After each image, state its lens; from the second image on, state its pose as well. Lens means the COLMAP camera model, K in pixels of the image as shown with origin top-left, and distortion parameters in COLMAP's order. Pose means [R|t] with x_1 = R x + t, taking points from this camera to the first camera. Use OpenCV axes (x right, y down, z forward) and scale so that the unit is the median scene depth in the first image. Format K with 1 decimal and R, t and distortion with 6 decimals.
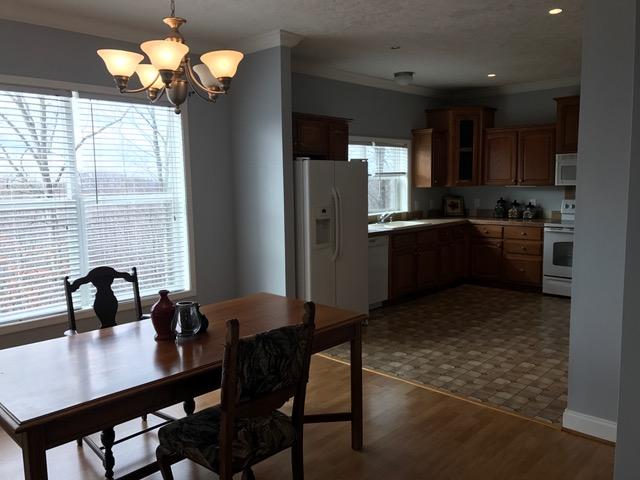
lens RADIAL K [[523.5, 0, 308.7], [0, 523.5, 241.5], [0, 0, 1]] dist [0.044615, -0.061956]
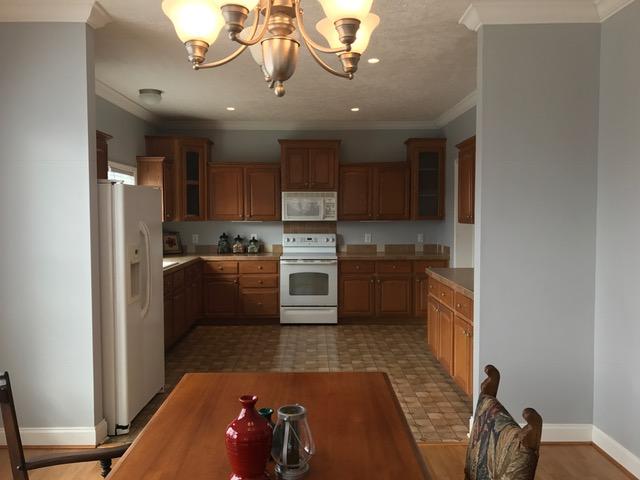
lens RADIAL K [[523.5, 0, 322.2], [0, 523.5, 242.2], [0, 0, 1]] dist [0.044615, -0.061956]
pose [[0.713549, -0.026323, 0.700110, -0.212010], [0.073492, 0.996593, -0.037432, -0.017199], [-0.696740, 0.078162, 0.713053, 0.188847]]
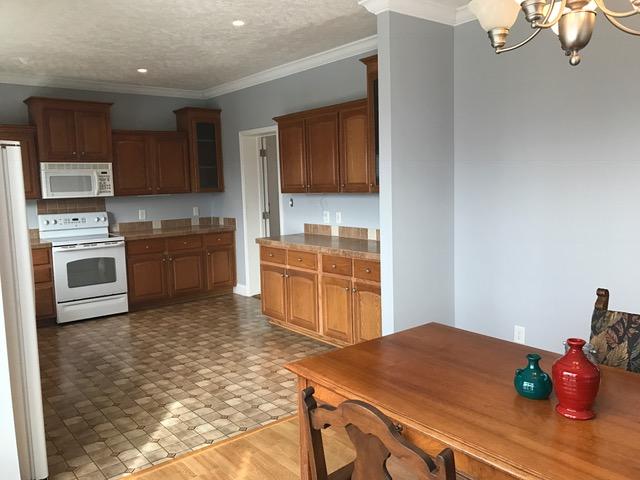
lens RADIAL K [[523.5, 0, 334.4], [0, 523.5, 237.2], [0, 0, 1]] dist [0.044615, -0.061956]
pose [[0.117631, -0.091742, 0.988811, -0.327018], [0.143526, 0.986840, 0.074485, -0.039660], [-0.982631, 0.133158, 0.129251, 0.422347]]
